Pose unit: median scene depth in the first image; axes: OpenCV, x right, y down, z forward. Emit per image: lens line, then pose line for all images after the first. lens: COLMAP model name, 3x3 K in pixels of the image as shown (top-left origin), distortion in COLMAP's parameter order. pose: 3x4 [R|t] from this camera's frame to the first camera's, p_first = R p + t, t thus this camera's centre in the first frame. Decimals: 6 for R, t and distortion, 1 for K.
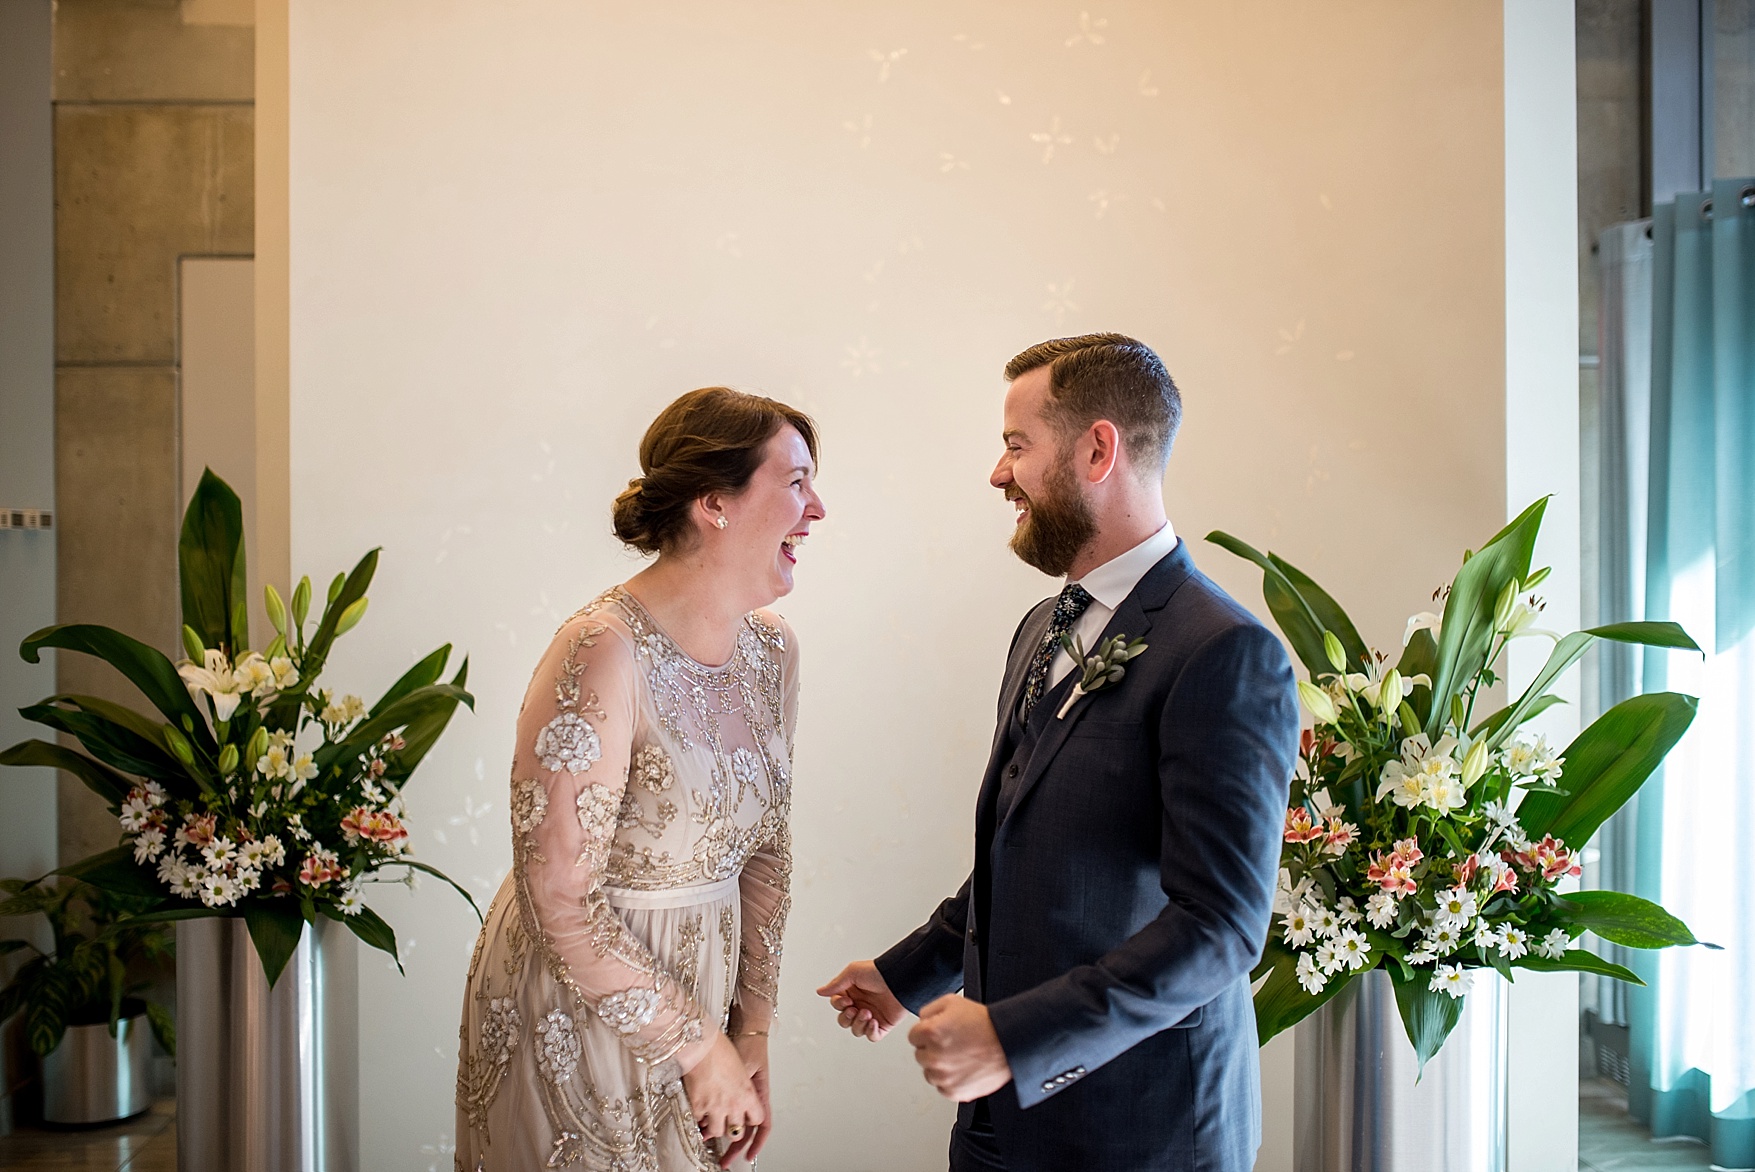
lens RADIAL K [[1739.8, 0, 905.8], [0, 1739.8, 581.2], [0, 0, 1]] dist [-0.067720, 0.094809]
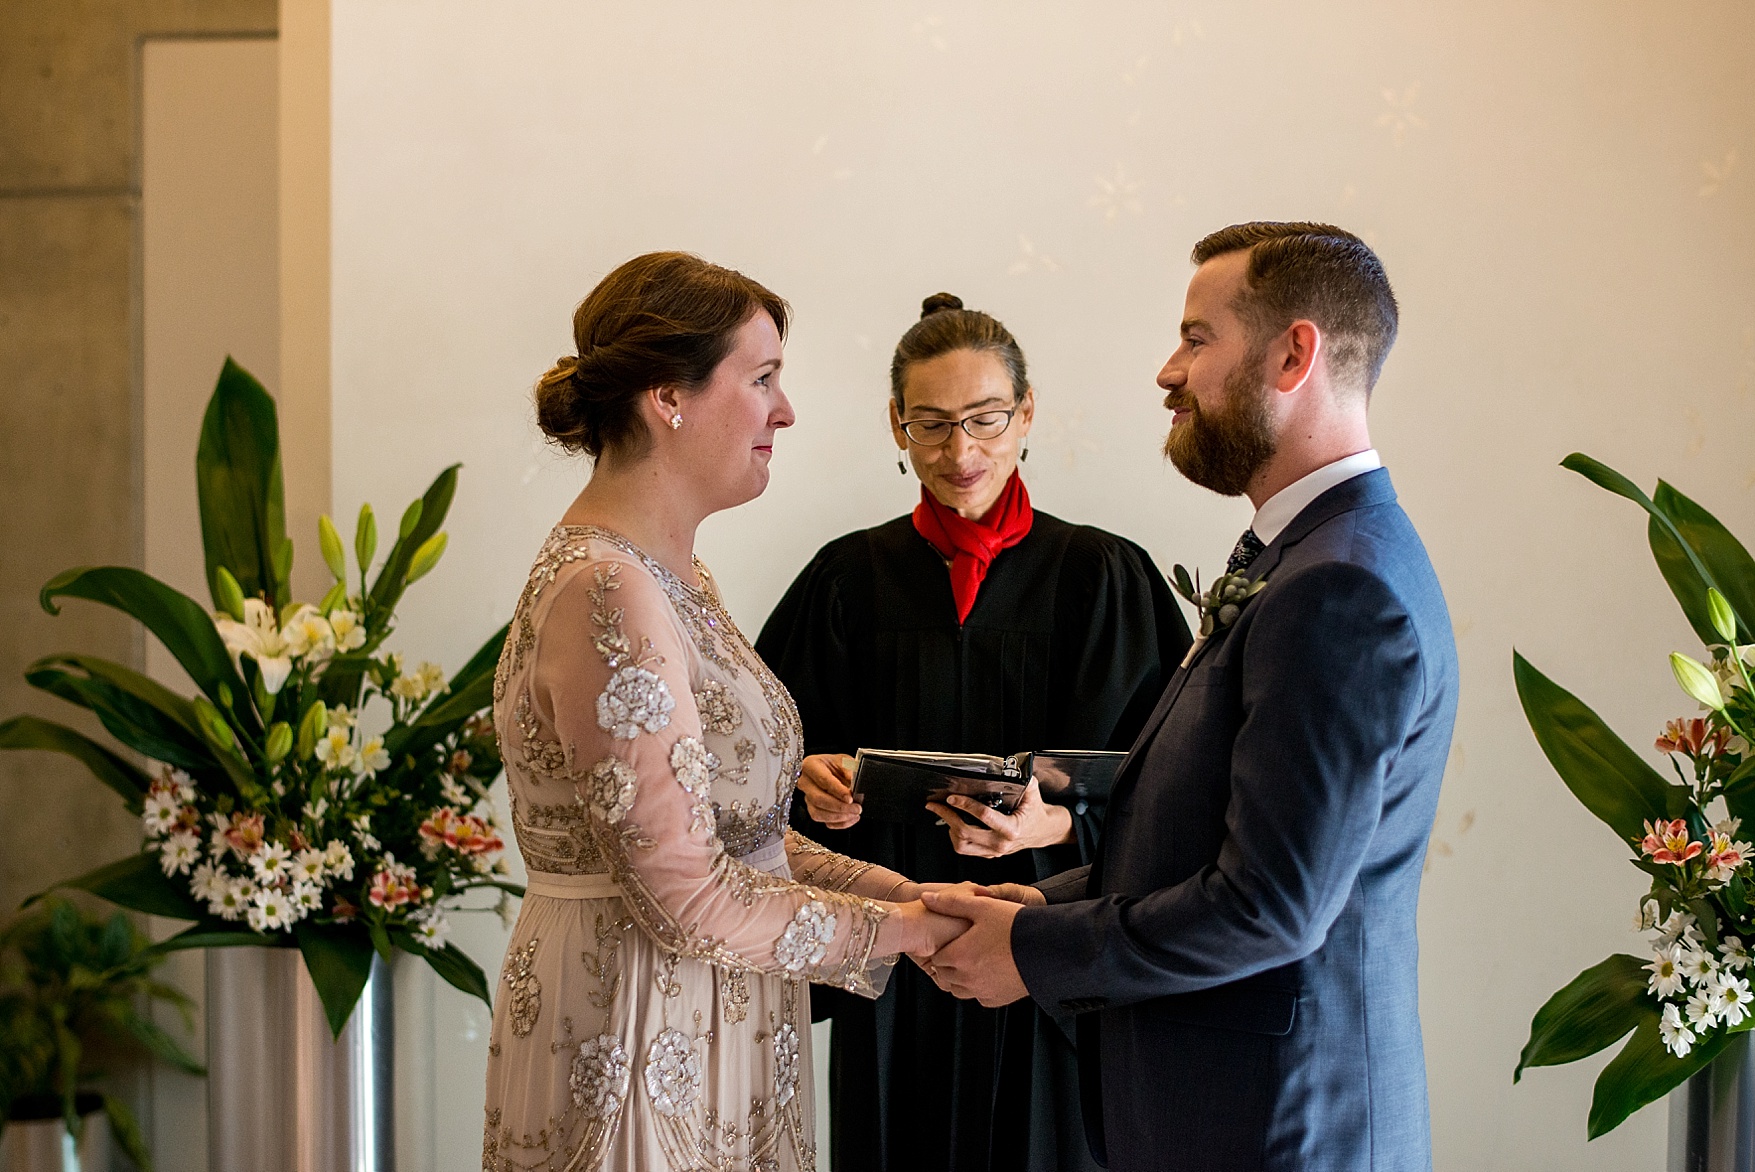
lens RADIAL K [[3164.5, 0, 877.5], [0, 3164.5, 586.0], [0, 0, 1]] dist [-0.148303, -0.036896]
pose [[0.993573, 0.008476, -0.112873, 0.030329], [-0.005149, 0.999544, 0.029742, -0.009626], [0.113074, -0.028969, 0.993164, -0.360037]]
